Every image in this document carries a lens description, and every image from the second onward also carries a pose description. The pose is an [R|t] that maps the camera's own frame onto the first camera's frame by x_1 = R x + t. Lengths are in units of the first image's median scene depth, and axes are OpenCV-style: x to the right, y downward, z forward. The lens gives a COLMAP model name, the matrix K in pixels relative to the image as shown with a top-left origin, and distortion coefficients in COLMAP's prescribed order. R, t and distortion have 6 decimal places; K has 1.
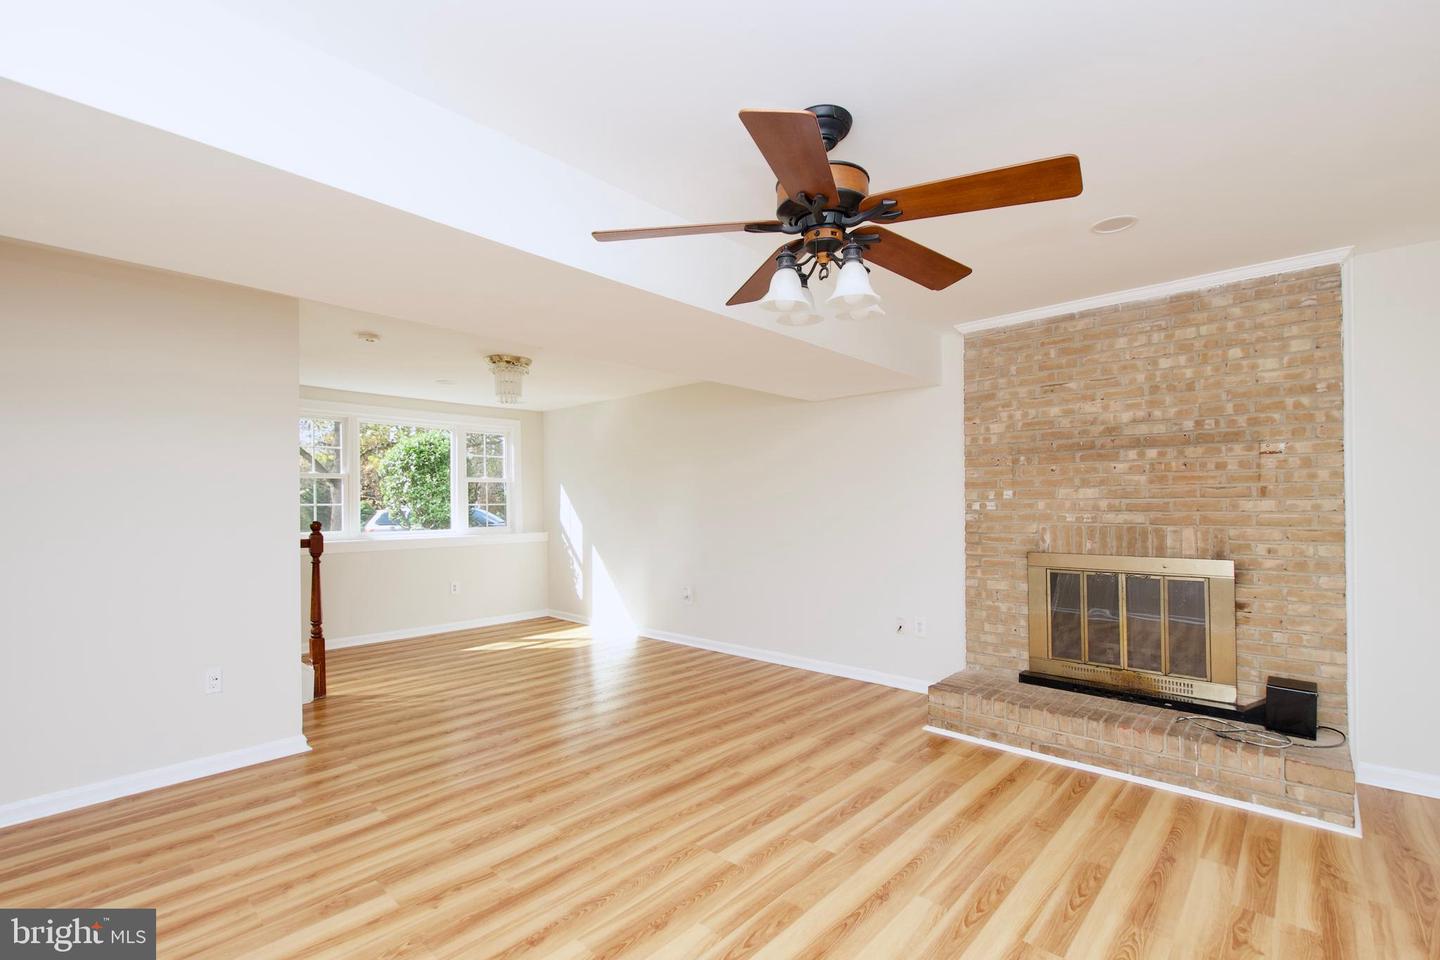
lens RADIAL K [[632.8, 0, 733.5], [0, 632.8, 498.9], [0, 0, 1]] dist [0.000501, -0.001441]
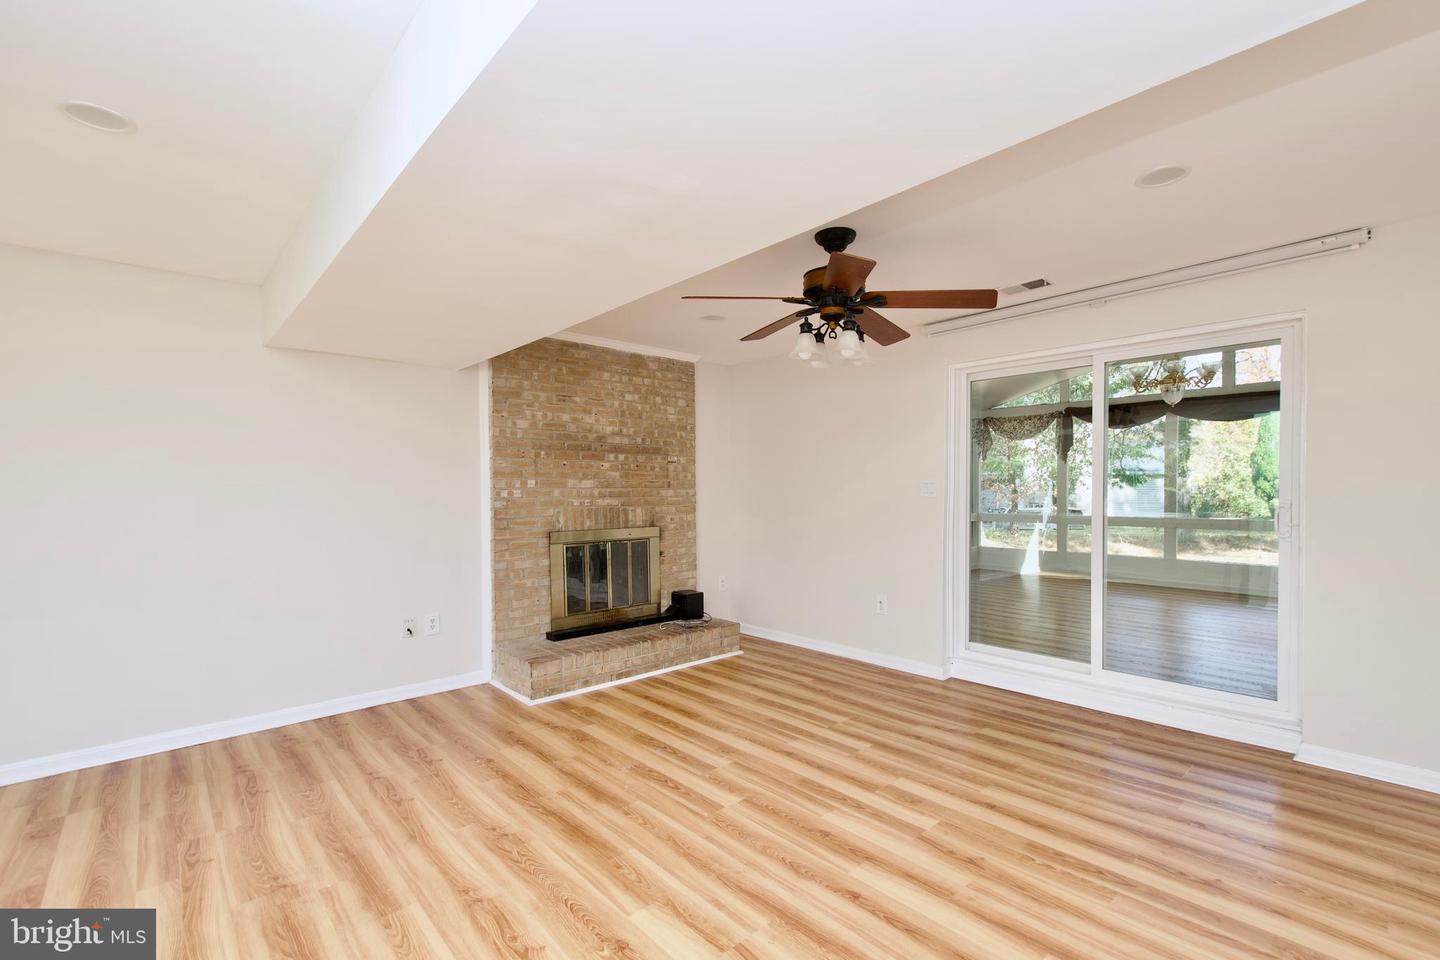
lens RADIAL K [[632.8, 0, 733.5], [0, 632.8, 498.9], [0, 0, 1]] dist [0.000501, -0.001441]
pose [[0.087200, -0.006689, 0.996168, -0.767440], [-0.003525, 0.999969, 0.007023, 0.012875], [-0.996185, -0.004124, 0.087174, 0.613724]]
